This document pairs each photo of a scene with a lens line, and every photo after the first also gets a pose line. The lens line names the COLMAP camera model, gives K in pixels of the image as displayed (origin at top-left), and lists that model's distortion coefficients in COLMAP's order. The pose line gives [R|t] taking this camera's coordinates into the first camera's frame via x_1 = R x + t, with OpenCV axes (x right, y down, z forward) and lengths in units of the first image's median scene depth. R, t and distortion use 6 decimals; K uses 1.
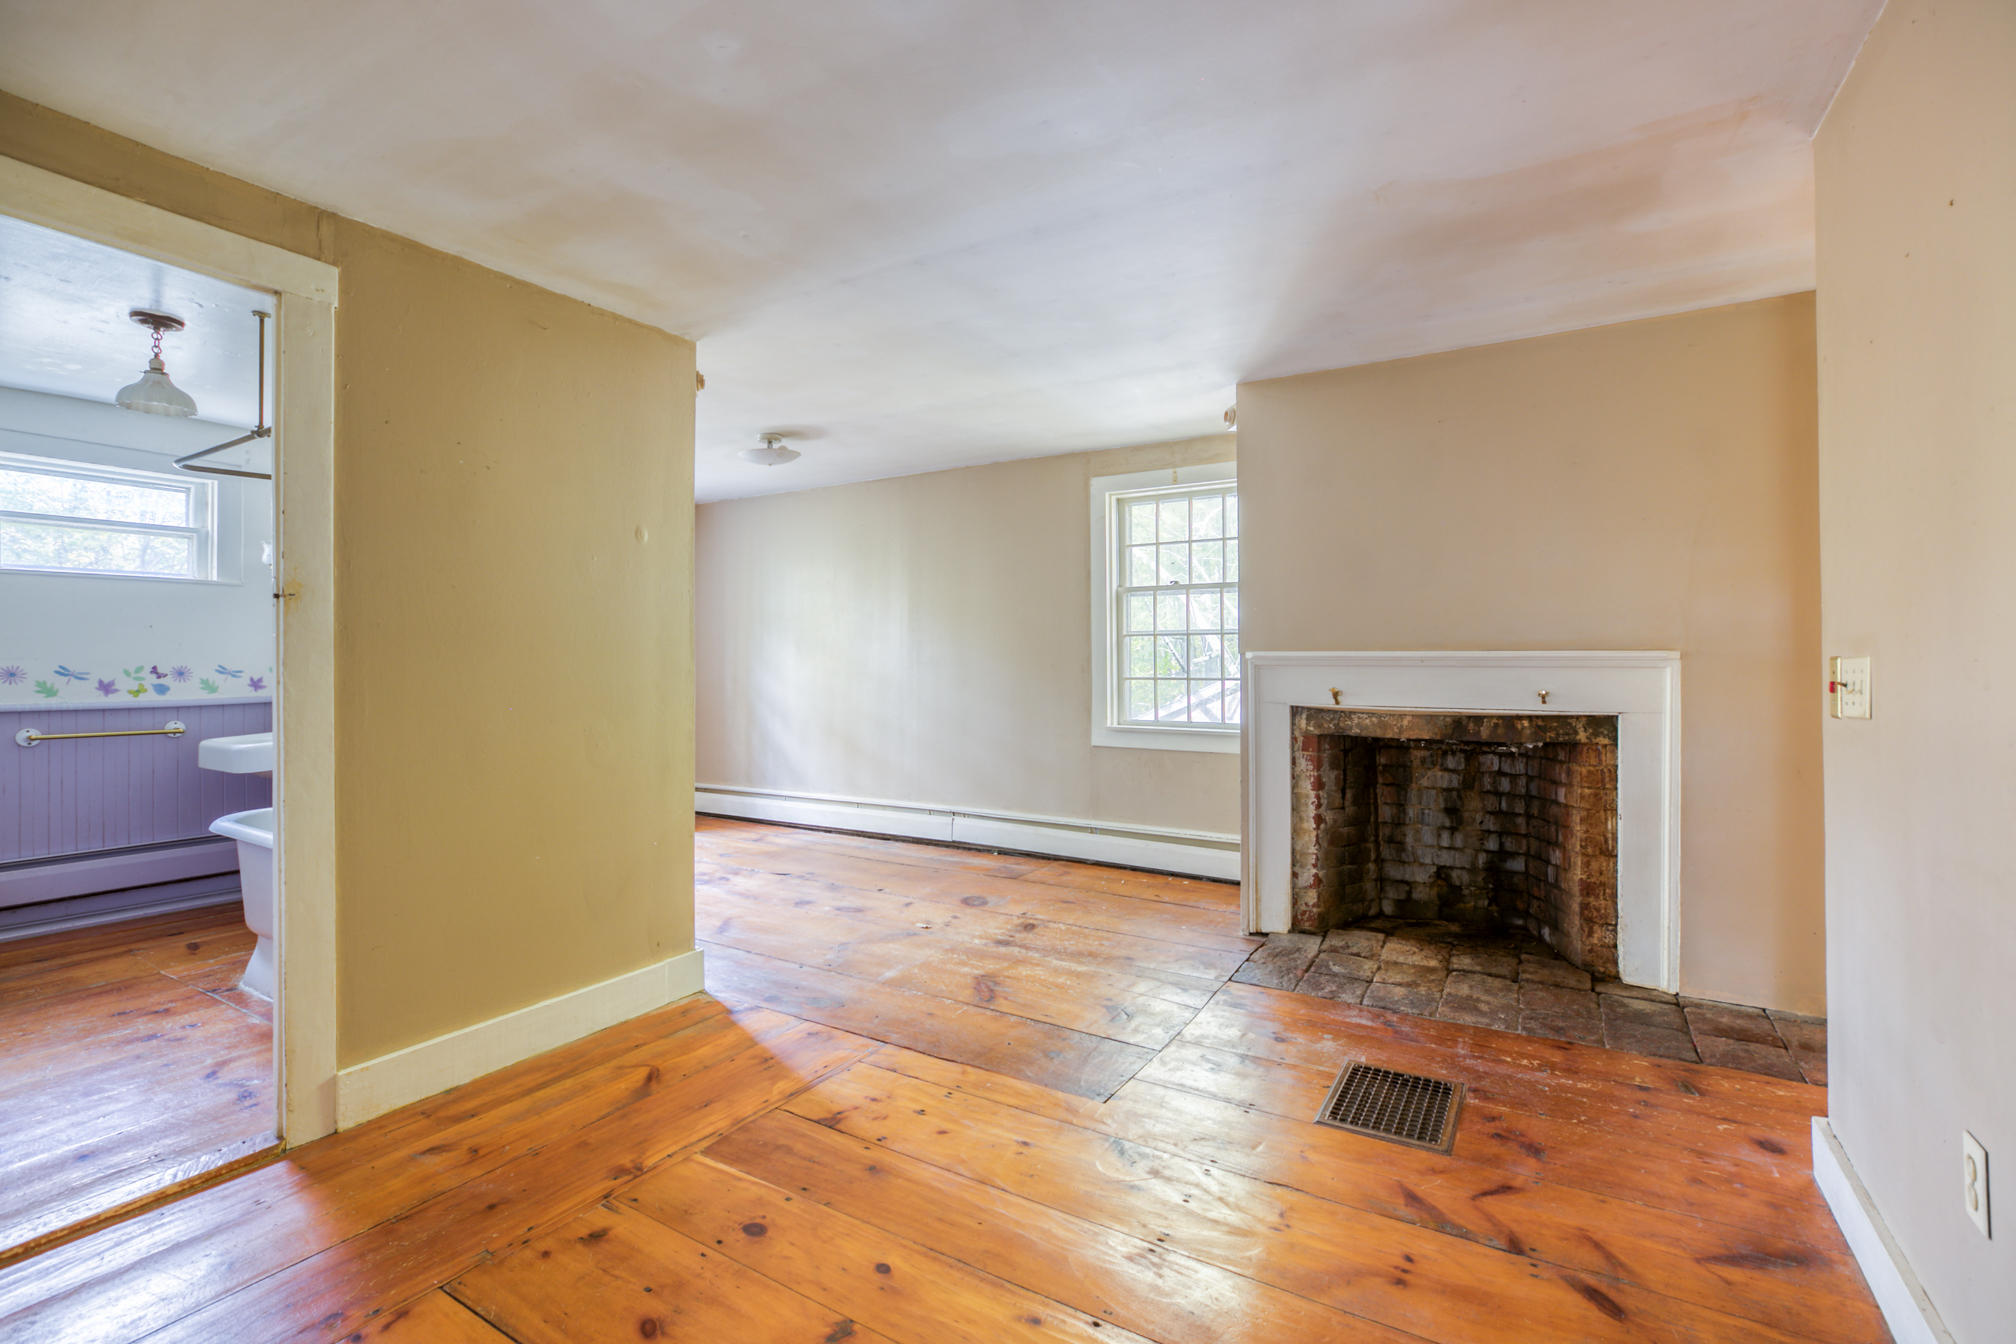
lens RADIAL K [[916.6, 0, 1008.0], [0, 916.6, 672.0], [0, 0, 1]] dist [-0.023028, 0.014416]
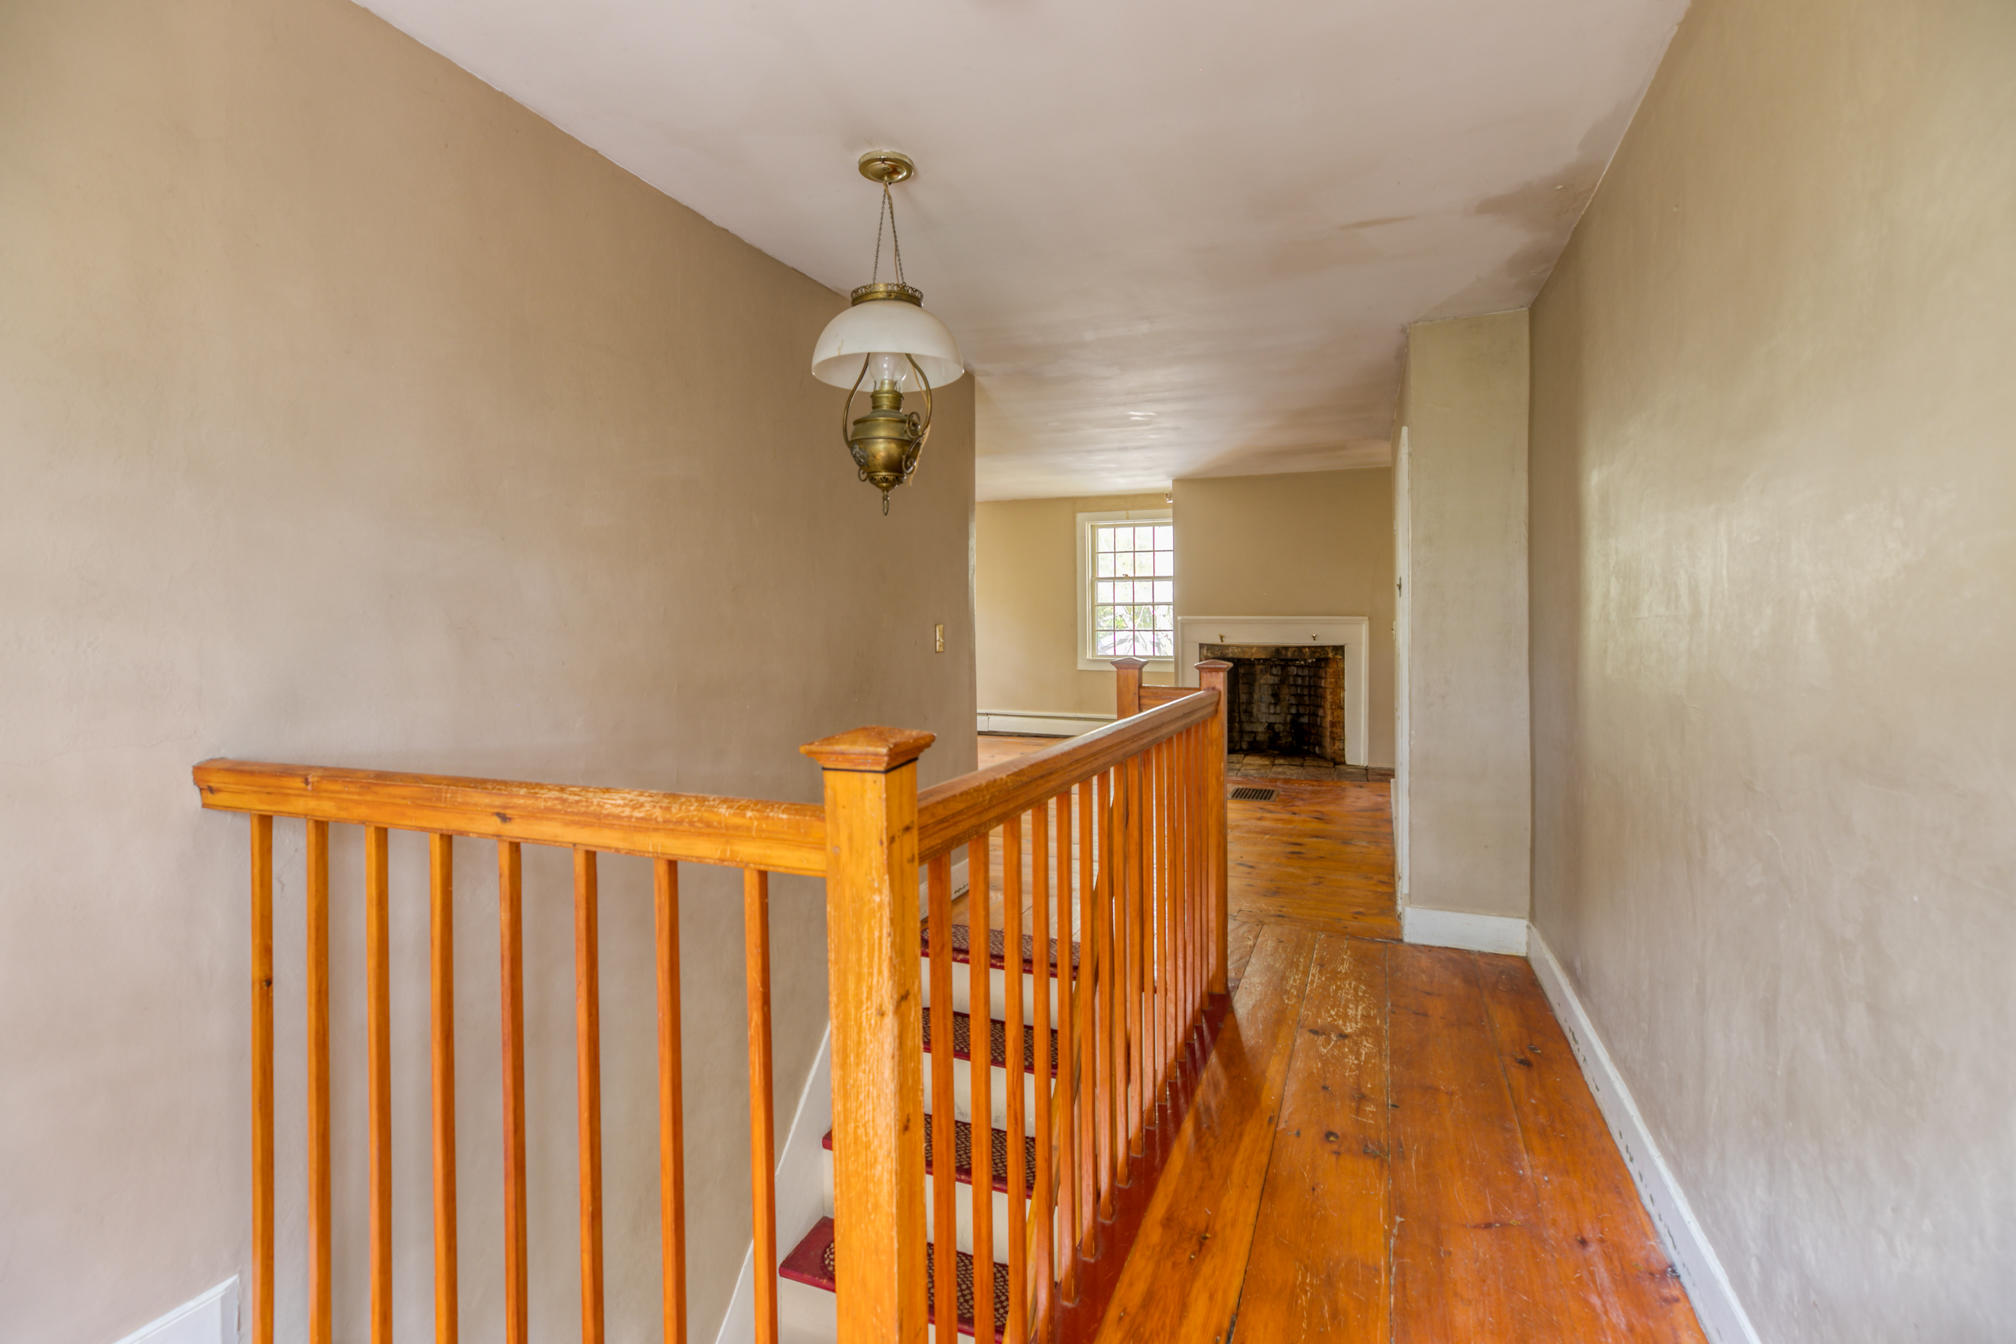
lens RADIAL K [[932.2, 0, 1006.0], [0, 932.2, 648.1], [0, 0, 1]] dist [-0.022249, 0.013869]
pose [[0.985578, -0.007352, 0.169065, -0.453492], [0.003723, 0.999756, 0.021774, 0.001745], [-0.169184, -0.020831, 0.985364, -0.938973]]
